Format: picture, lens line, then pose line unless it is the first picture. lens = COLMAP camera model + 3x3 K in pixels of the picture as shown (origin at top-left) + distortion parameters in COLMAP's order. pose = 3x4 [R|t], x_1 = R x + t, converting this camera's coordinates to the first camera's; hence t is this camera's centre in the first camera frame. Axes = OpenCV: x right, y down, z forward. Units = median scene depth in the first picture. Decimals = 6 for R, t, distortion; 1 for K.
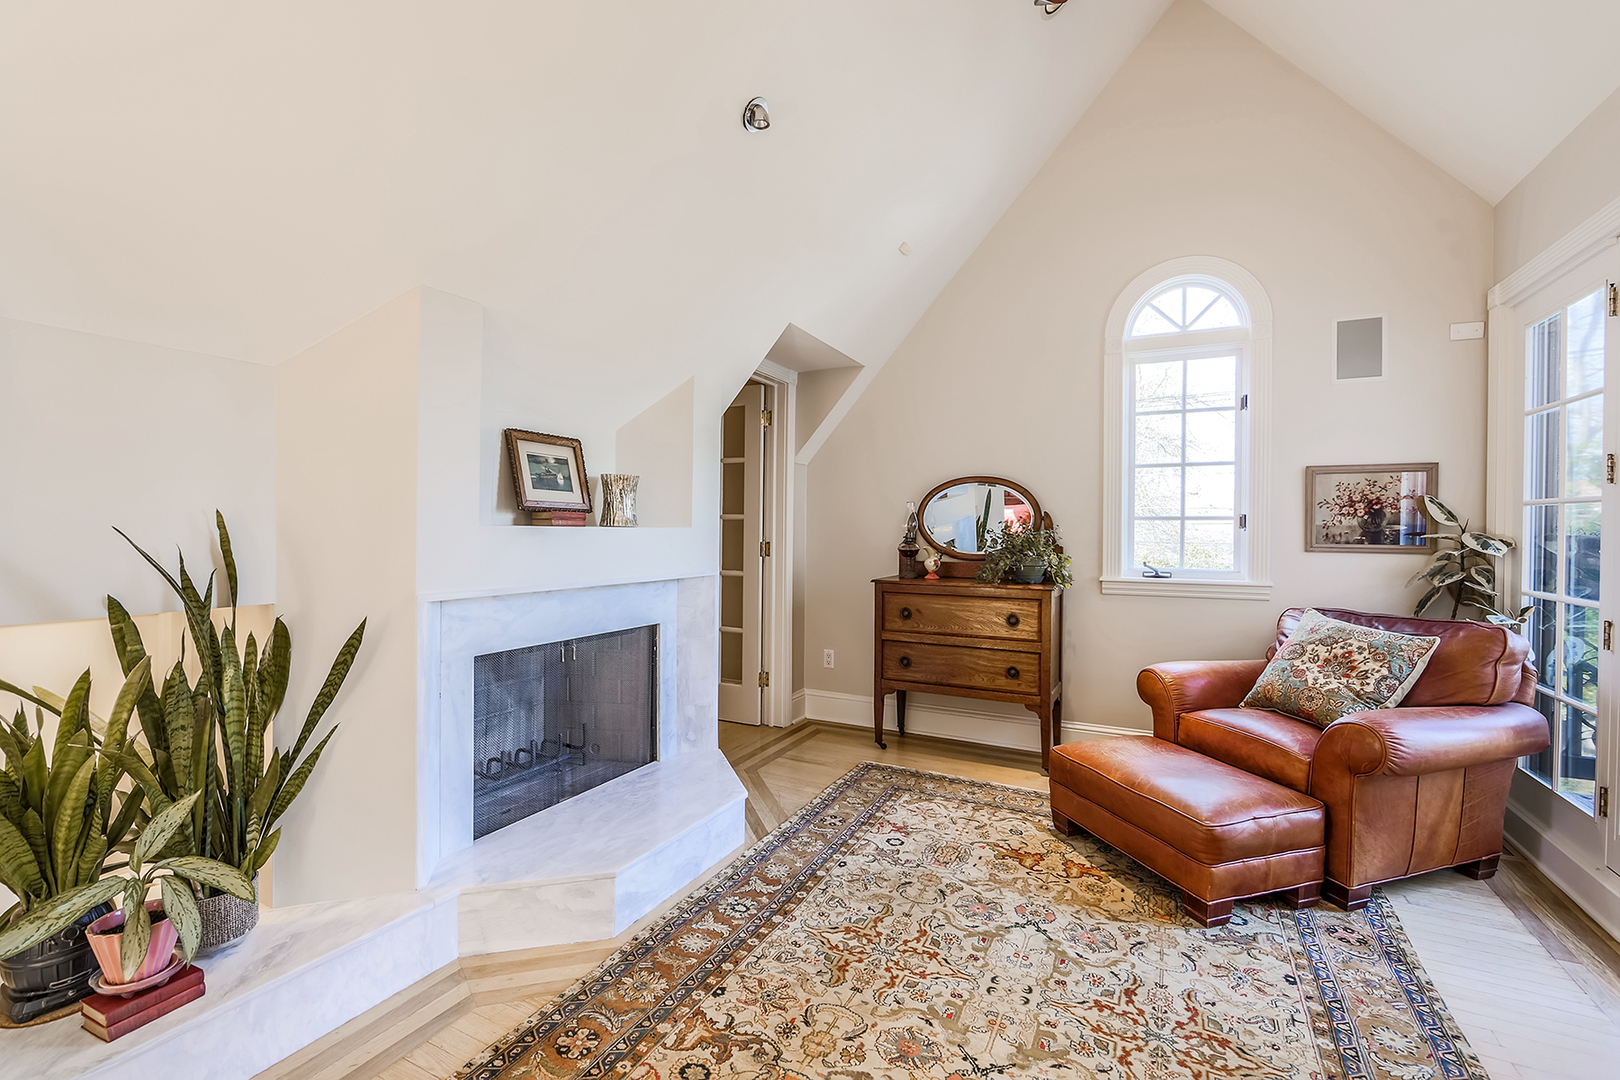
lens RADIAL K [[687.1, 0, 804.9], [0, 687.1, 548.8], [0, 0, 1]] dist [-0.003276, 0.000344]
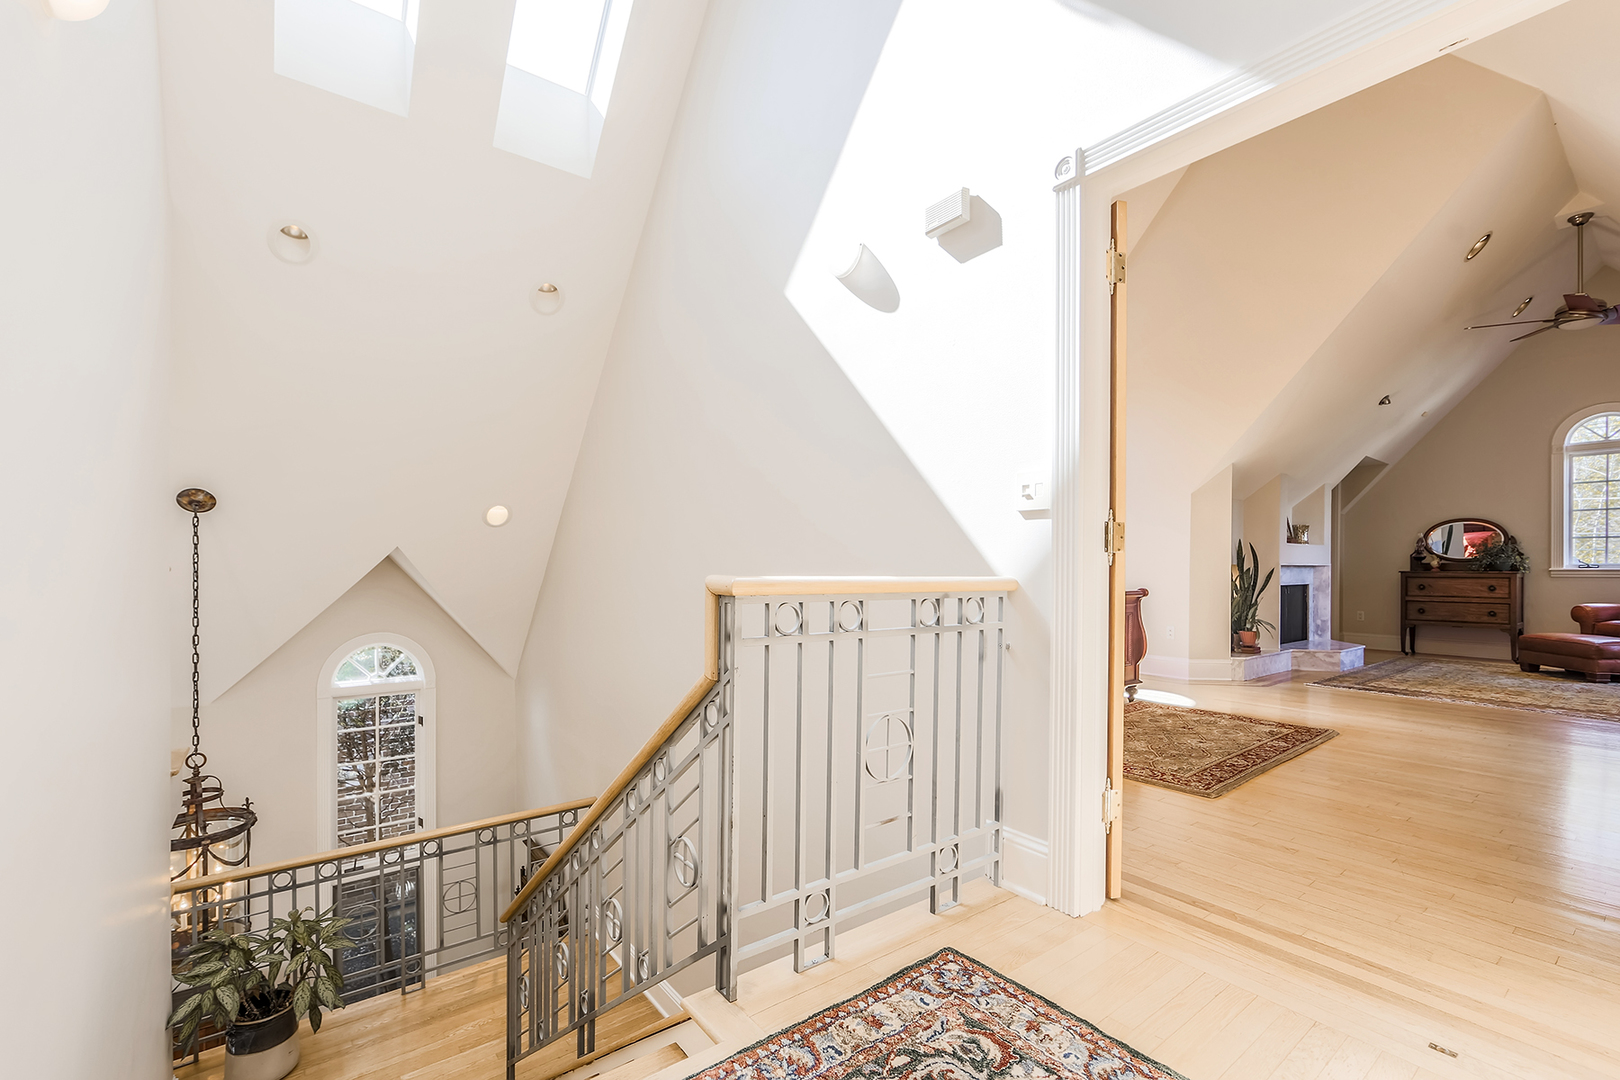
lens RADIAL K [[697.8, 0, 812.8], [0, 697.8, 578.8], [0, 0, 1]] dist [-0.000502, 0.000605]
pose [[0.914094, -0.000743, -0.405503, -0.684714], [-0.005750, 0.999874, -0.014793, 0.113825], [0.405463, 0.015854, 0.913974, -1.676108]]
